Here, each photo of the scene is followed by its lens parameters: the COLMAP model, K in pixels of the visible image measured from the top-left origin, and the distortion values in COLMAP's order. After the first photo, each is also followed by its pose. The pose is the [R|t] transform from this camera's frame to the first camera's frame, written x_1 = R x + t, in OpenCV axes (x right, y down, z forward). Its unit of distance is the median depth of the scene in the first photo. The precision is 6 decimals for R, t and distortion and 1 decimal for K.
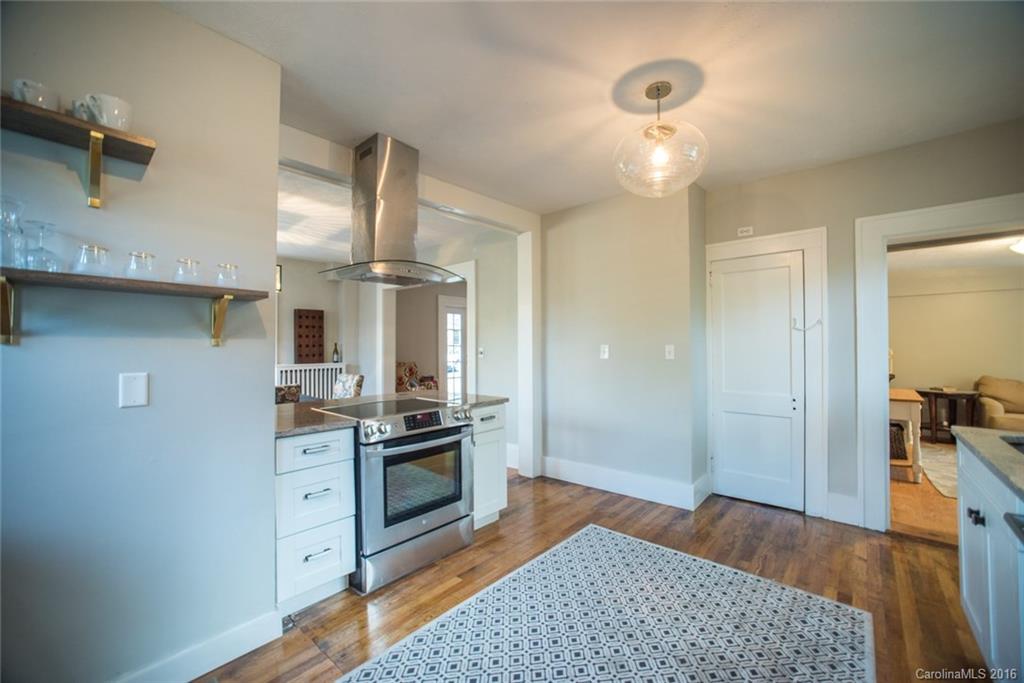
lens RADIAL K [[403.4, 0, 515.2], [0, 403.4, 342.7], [0, 0, 1]] dist [-0.028233, 0.002559]
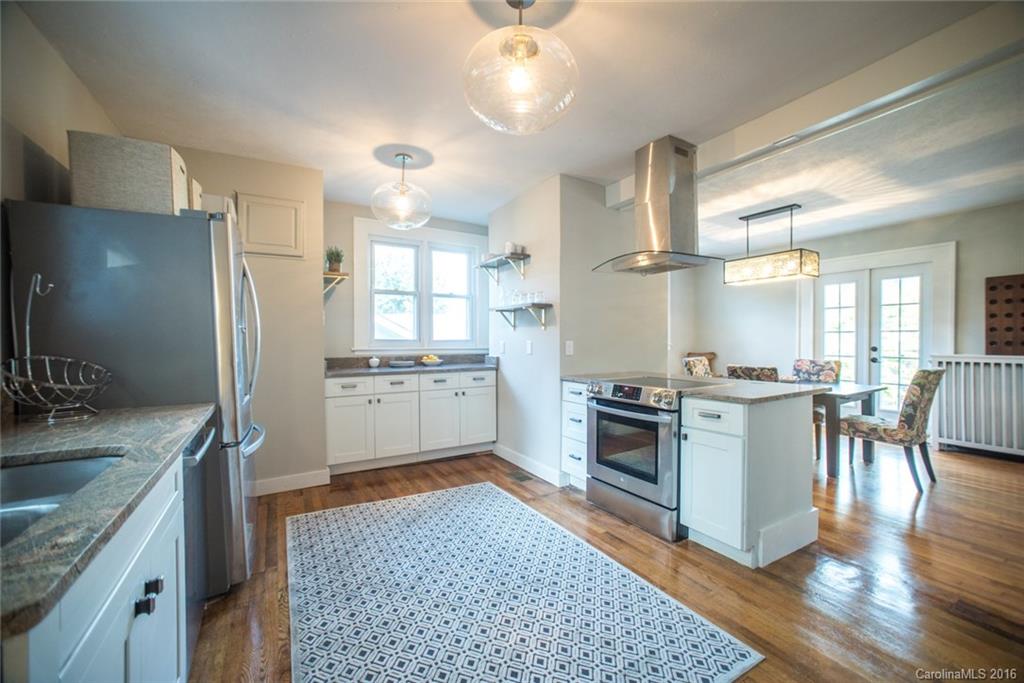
lens RADIAL K [[403.4, 0, 518.7], [0, 403.4, 343.6], [0, 0, 1]] dist [-0.028233, 0.002559]
pose [[-0.300269, 0.004156, -0.953845, 0.839149], [0.016503, 0.999863, -0.000839, 0.045096], [0.953712, -0.015993, -0.300297, 0.930914]]
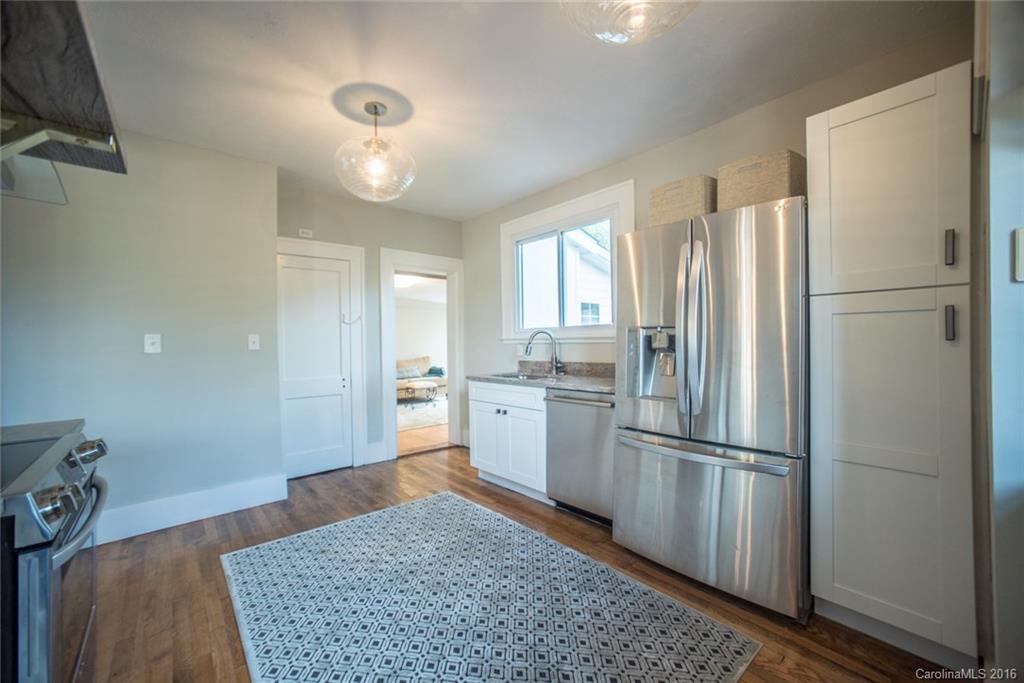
lens RADIAL K [[403.4, 0, 513.2], [0, 403.4, 341.6], [0, 0, 1]] dist [-0.028233, 0.002559]
pose [[0.134814, -0.000348, 0.990871, -0.554166], [0.004878, 0.999988, -0.000313, 0.032238], [-0.990859, 0.004875, 0.134814, 0.346096]]
